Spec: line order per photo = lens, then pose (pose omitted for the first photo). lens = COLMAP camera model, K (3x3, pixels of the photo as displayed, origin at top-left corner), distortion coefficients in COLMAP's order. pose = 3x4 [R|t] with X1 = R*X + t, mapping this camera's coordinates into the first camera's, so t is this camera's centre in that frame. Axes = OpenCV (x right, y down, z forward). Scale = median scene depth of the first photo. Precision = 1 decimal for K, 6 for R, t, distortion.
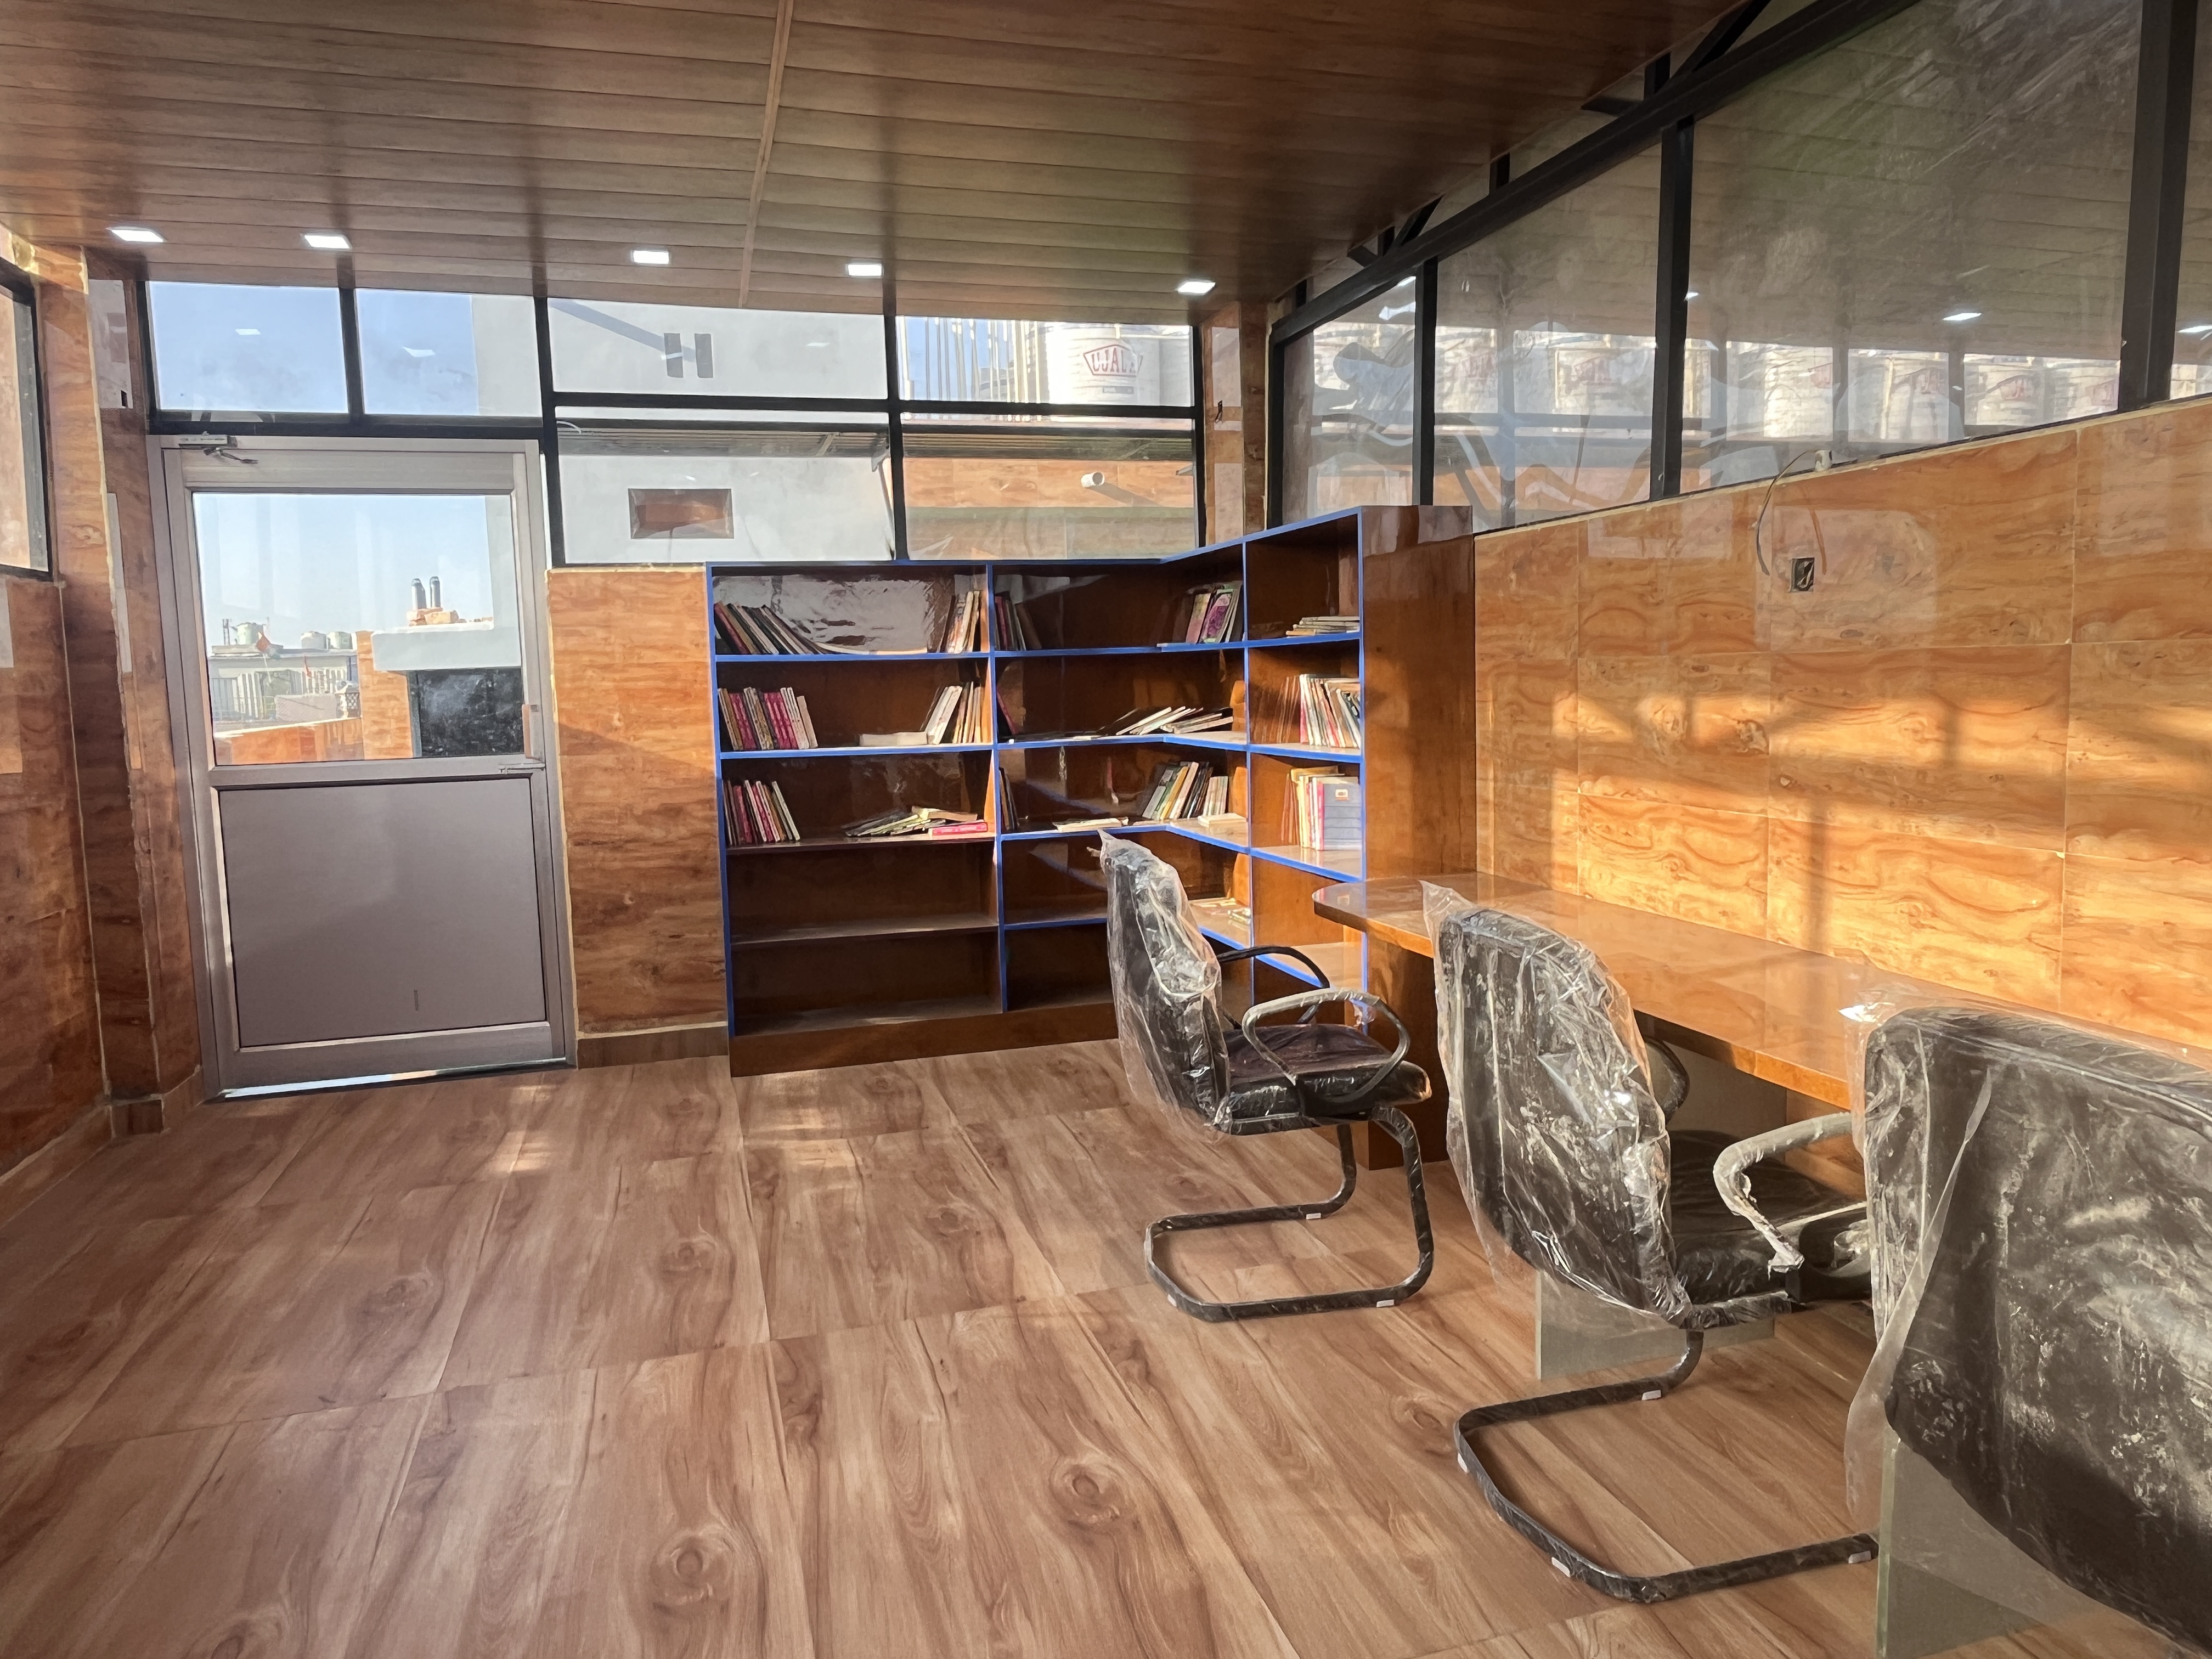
lens RADIAL K [[1452.6, 0, 1103.3], [0, 1452.6, 822.0], [0, 0, 1]] dist [0.012307, 0.000262]
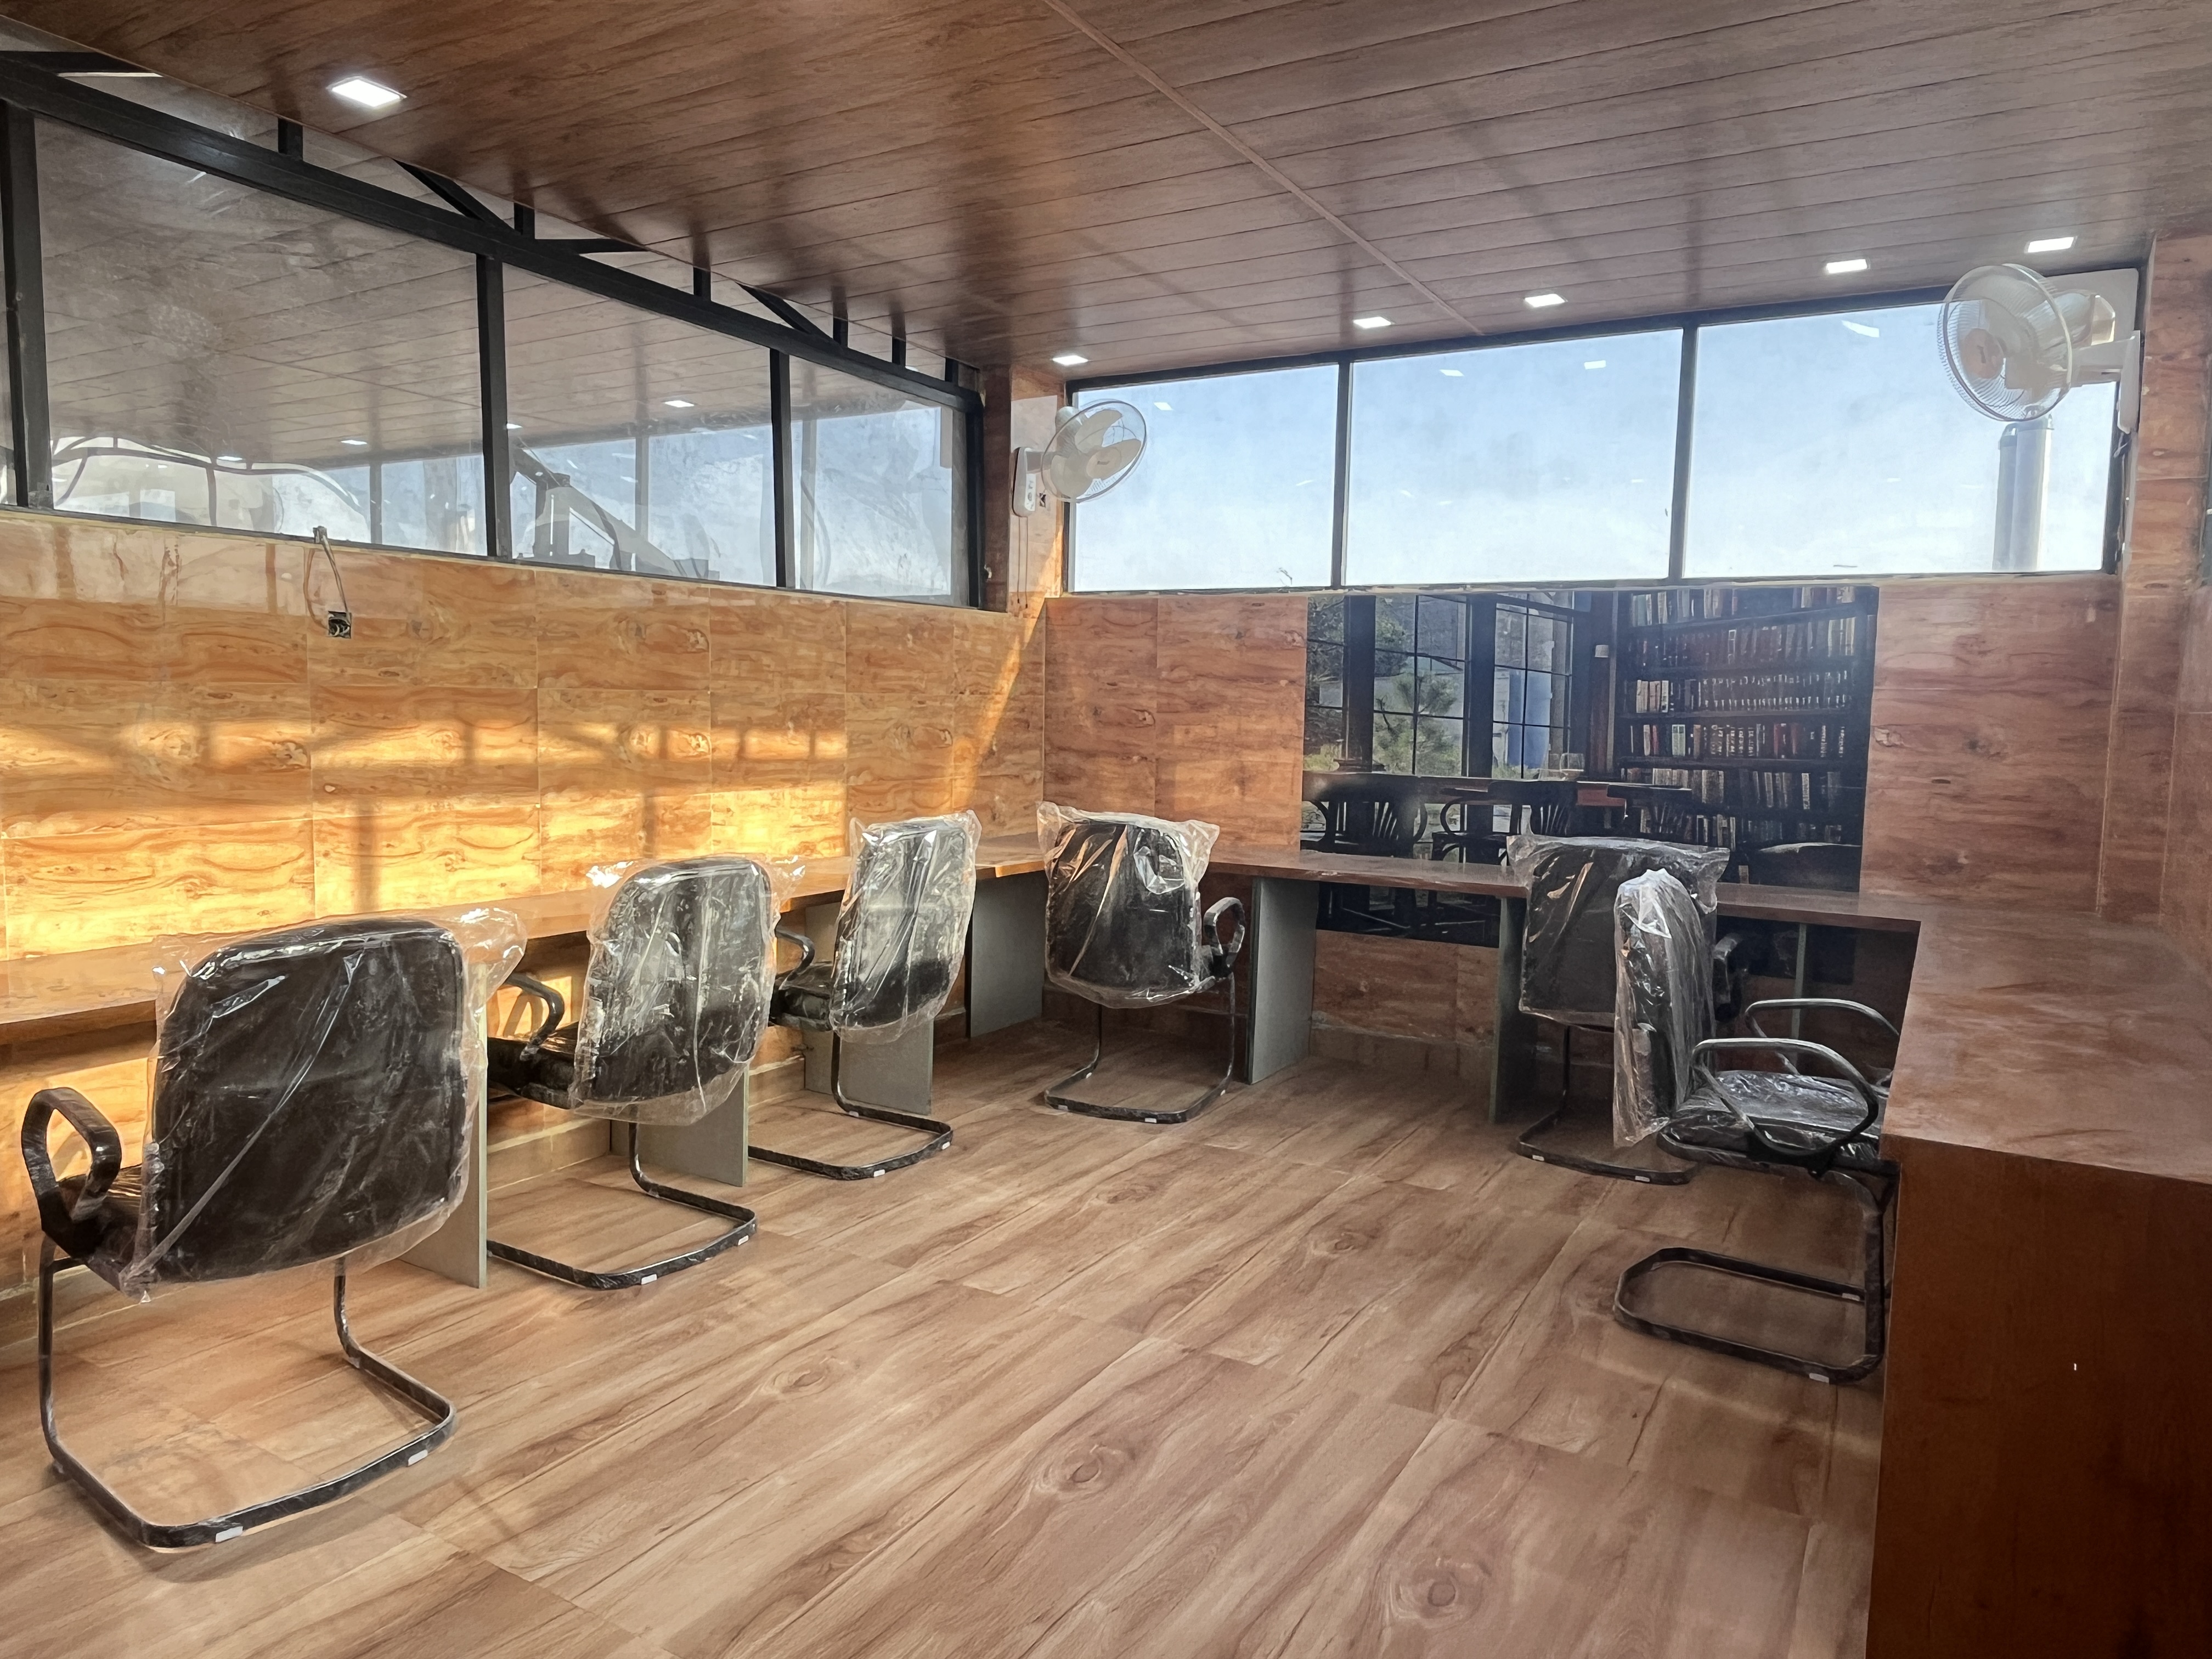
lens RADIAL K [[1452.6, 0, 1105.2], [0, 1452.6, 830.9], [0, 0, 1]] dist [0.012307, 0.000262]
pose [[-0.691348, -0.057567, 0.720225, -0.945746], [0.069865, 0.986823, 0.145940, -0.135356], [-0.719136, 0.151214, -0.678217, 1.458777]]
